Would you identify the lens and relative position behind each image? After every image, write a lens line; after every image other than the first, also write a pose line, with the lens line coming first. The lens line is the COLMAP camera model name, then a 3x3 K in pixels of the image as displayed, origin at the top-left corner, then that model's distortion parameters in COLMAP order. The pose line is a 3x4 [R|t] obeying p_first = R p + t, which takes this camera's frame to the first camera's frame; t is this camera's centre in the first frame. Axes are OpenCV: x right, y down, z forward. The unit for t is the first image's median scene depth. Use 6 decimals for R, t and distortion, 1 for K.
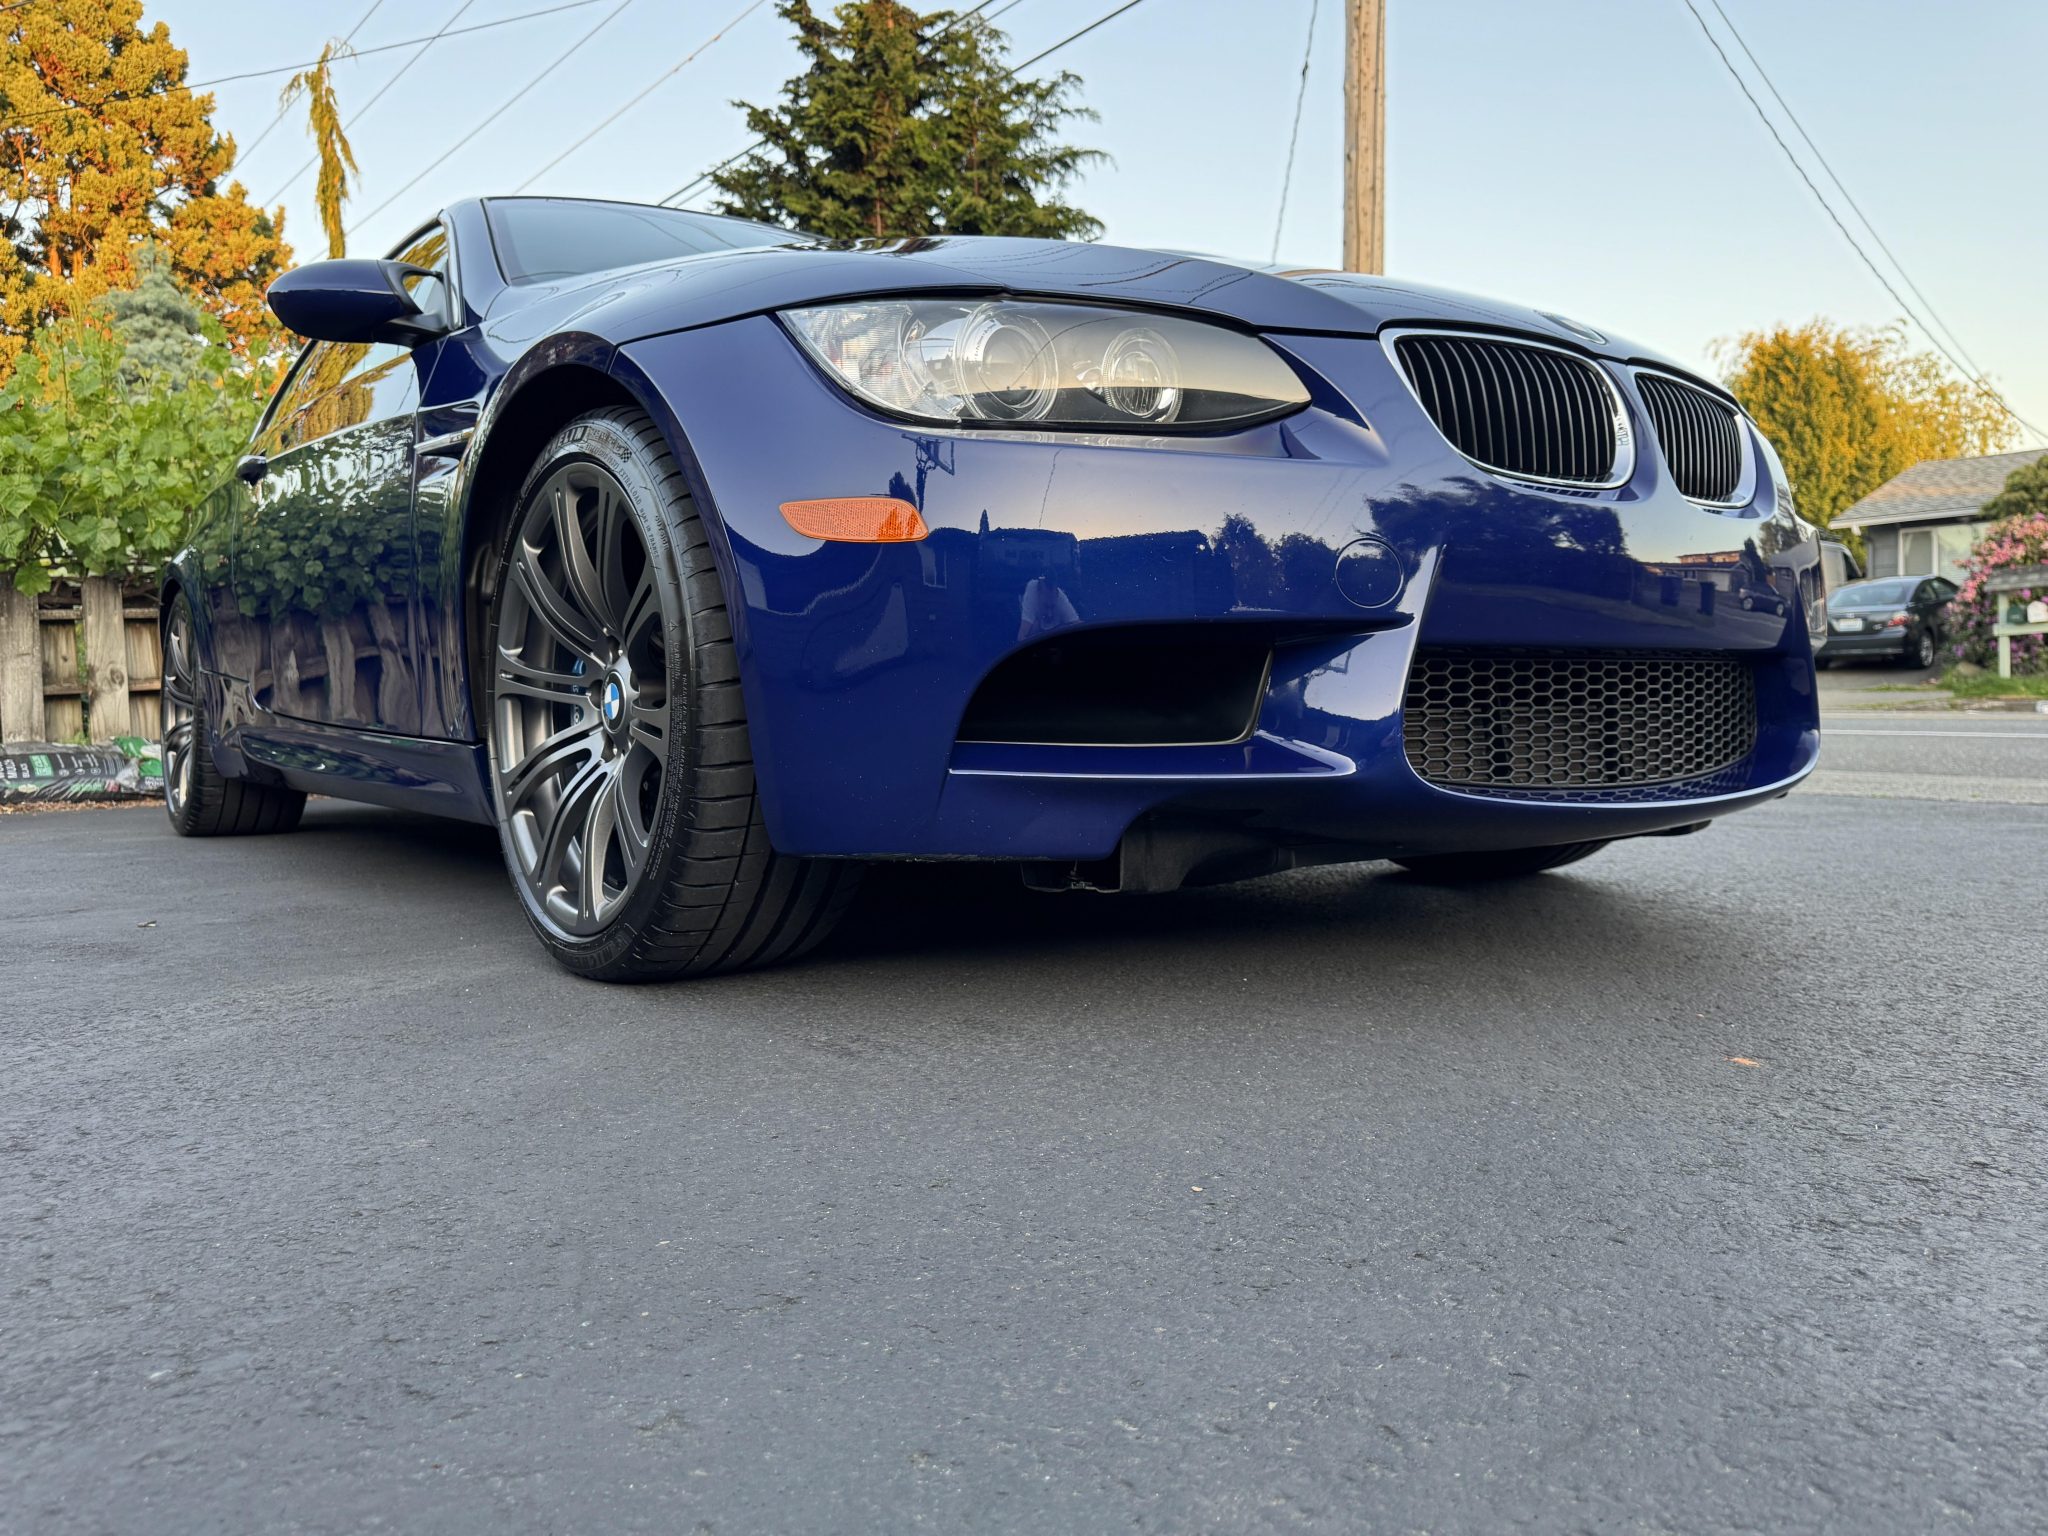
lens RADIAL K [[1492.2, 0, 1019.8], [0, 1492.2, 766.1], [0, 0, 1]] dist [-0.001887, 0.000180]
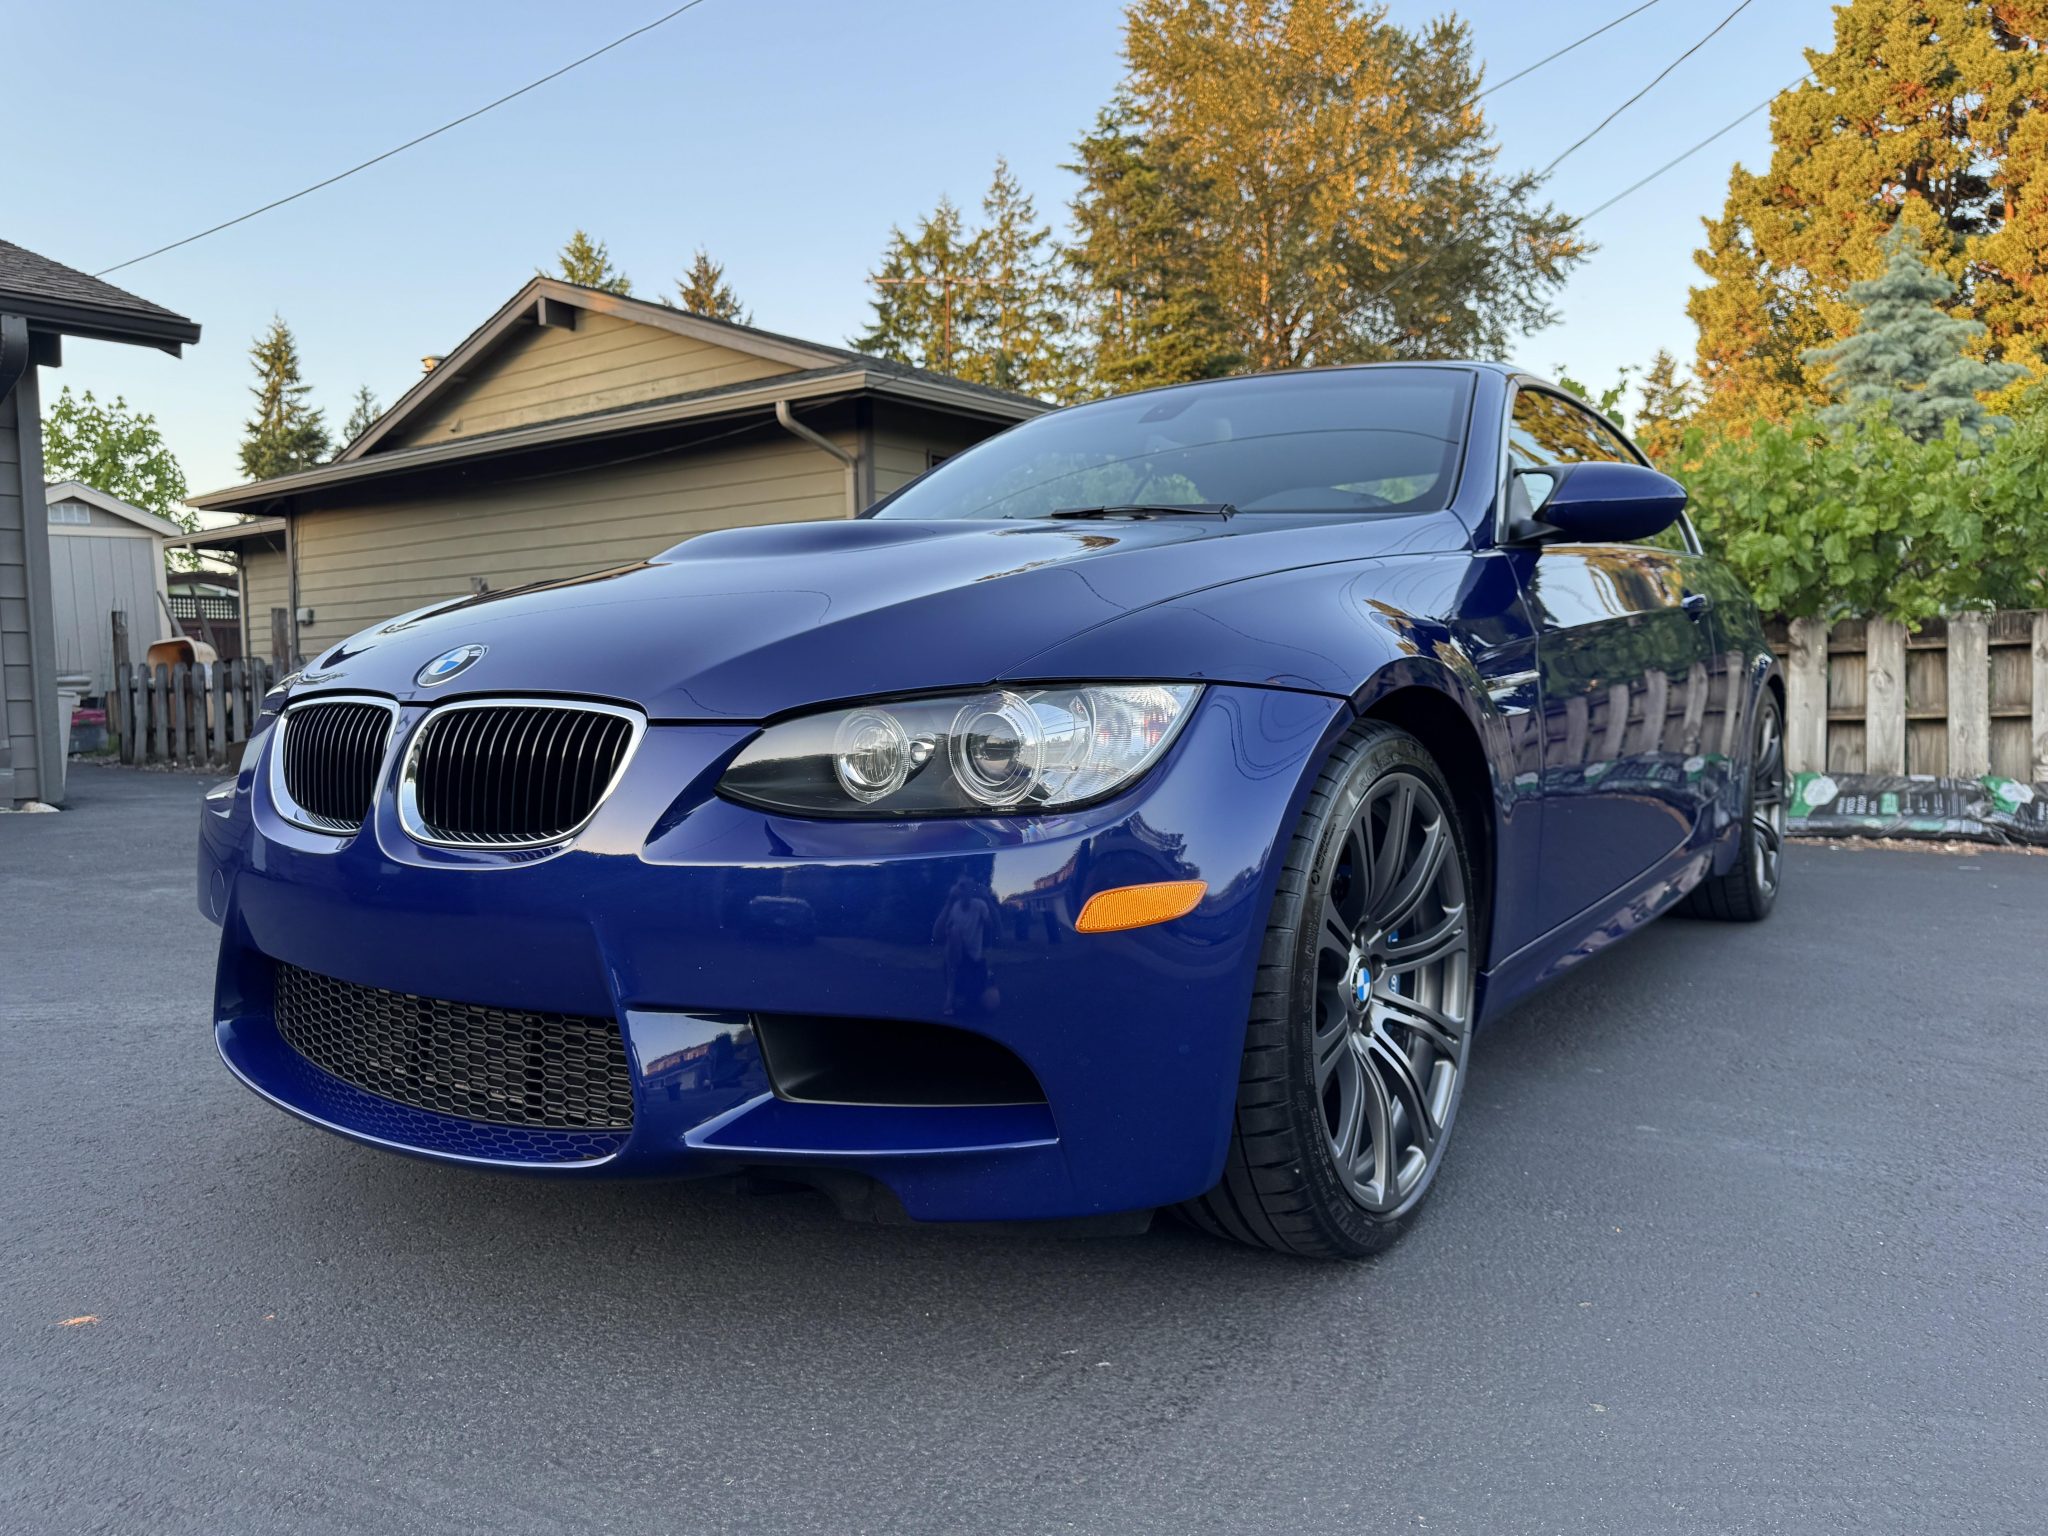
lens RADIAL K [[1480.6, 0, 1024.8], [0, 1480.6, 784.7], [0, 0, 1]] dist [0.029419, -0.035928]
pose [[0.319152, 0.084829, -0.943900, 0.124165], [-0.030966, 0.996388, 0.079075, -0.025679], [0.947198, 0.003992, 0.320626, 0.087591]]
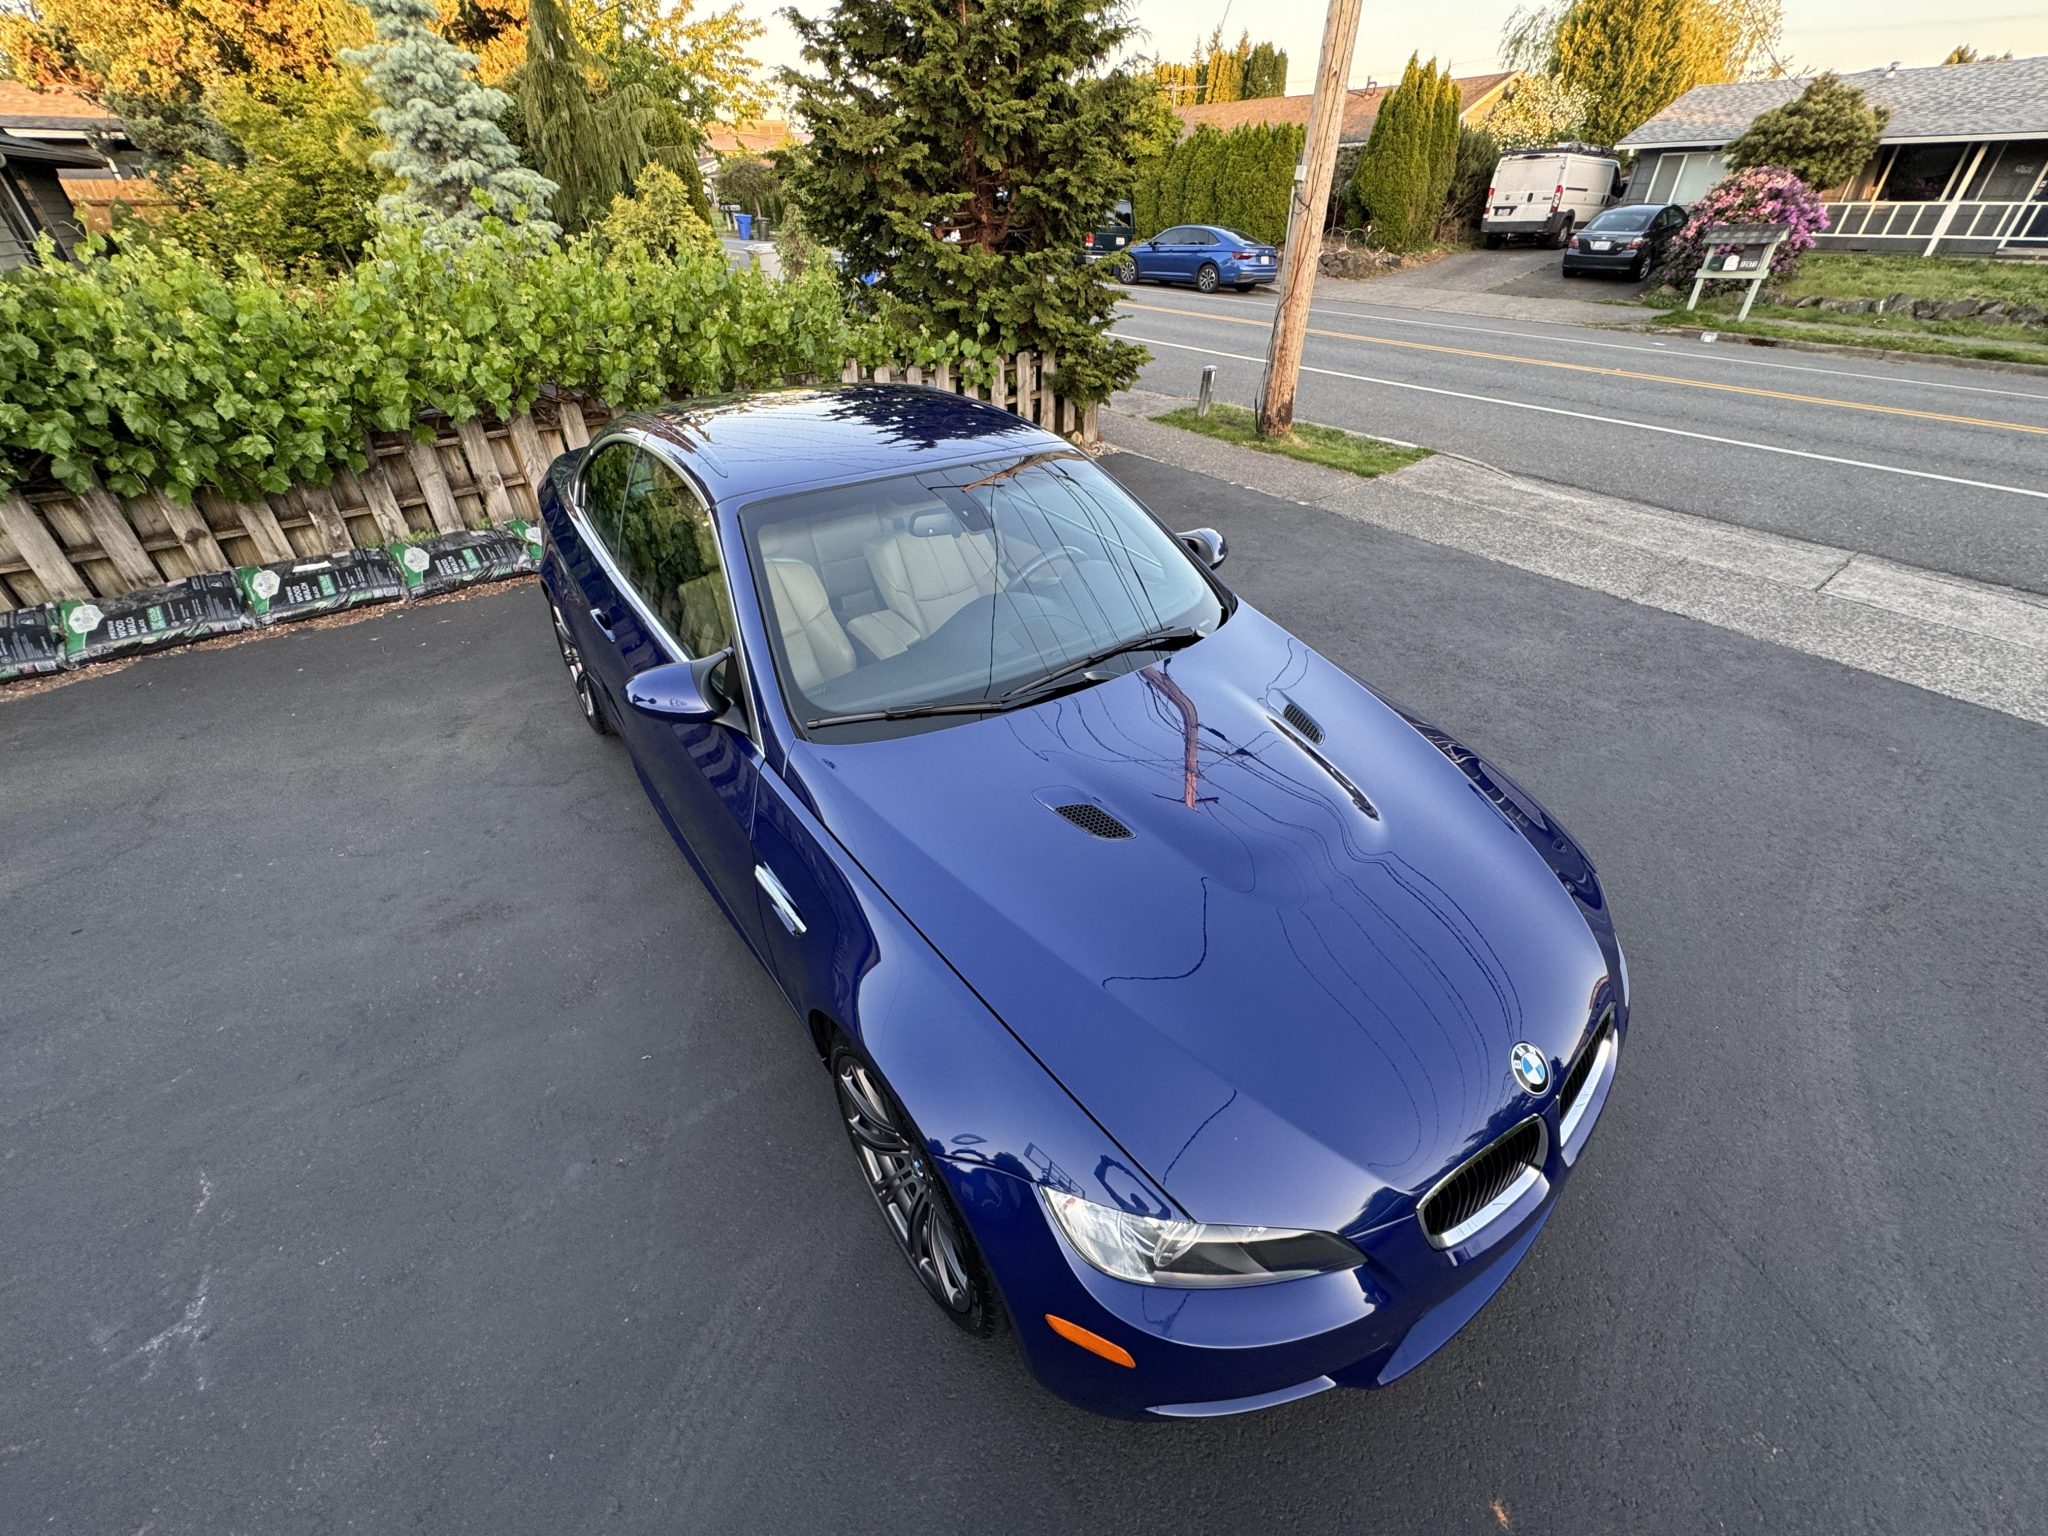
lens RADIAL K [[817.9, 0, 1020.0], [0, 817.9, 762.5], [0, 0, 1]] dist [-0.002264, -0.000276]
pose [[0.999639, 0.026766, 0.002422, -0.014491], [-0.024077, 0.851886, 0.523173, -0.083134], [0.011940, -0.523043, 0.852223, 0.036231]]
